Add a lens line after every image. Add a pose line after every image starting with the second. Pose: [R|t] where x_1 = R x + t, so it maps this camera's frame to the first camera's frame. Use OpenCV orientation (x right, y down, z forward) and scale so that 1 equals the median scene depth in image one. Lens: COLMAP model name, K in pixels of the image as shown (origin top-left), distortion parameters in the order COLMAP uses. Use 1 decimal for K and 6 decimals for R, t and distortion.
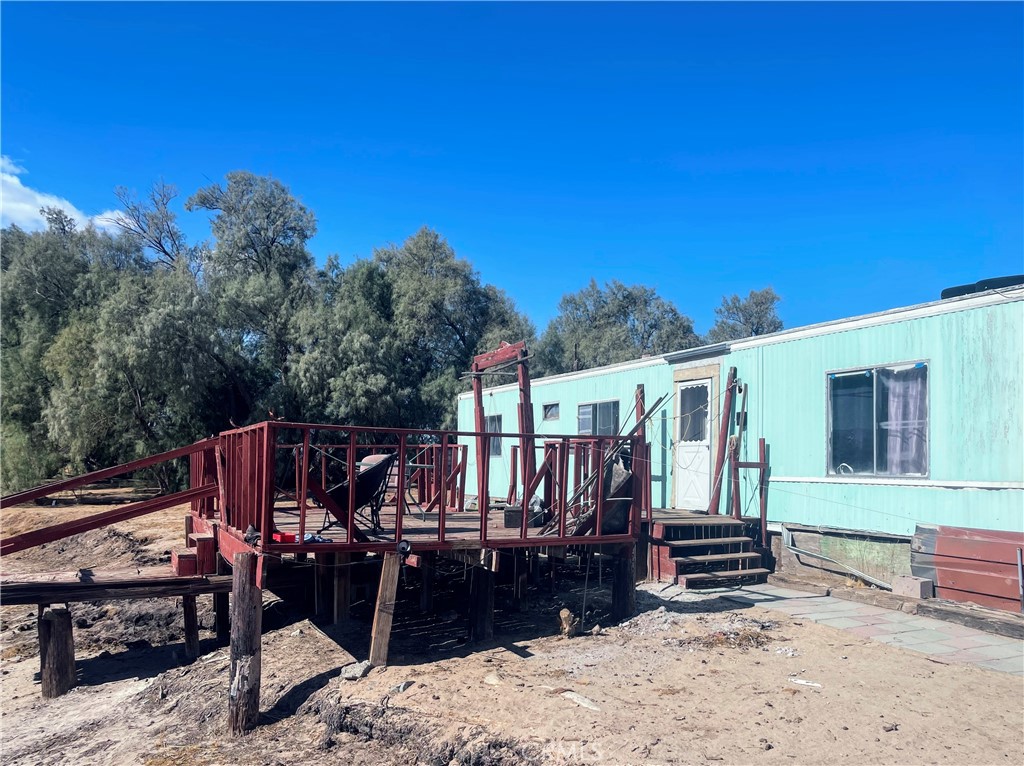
lens RADIAL K [[915.5, 0, 559.3], [0, 915.5, 436.5], [0, 0, 1]] dist [0.042438, -0.077060]
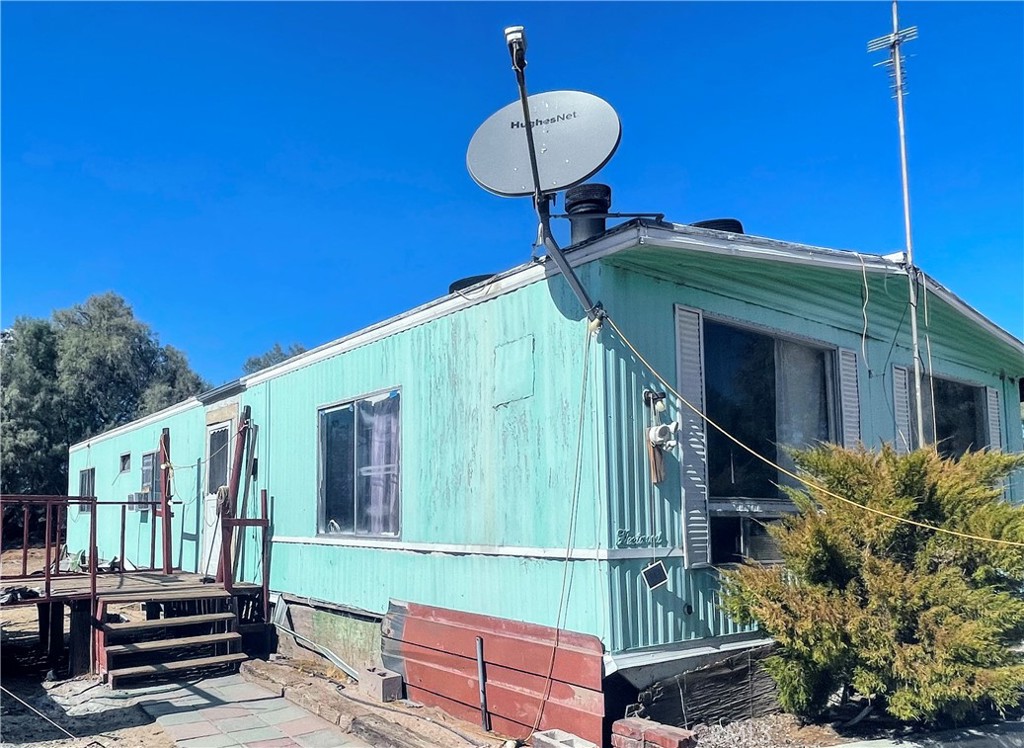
lens RADIAL K [[782.4, 0, 420.1], [0, 782.4, 434.4], [0, 0, 1]] dist [0.000874, -0.011383]
pose [[0.992212, 0.002155, 0.124539, 0.366443], [0.007054, 0.997273, -0.073456, 0.006692], [-0.124358, 0.073763, 0.989492, 0.374971]]
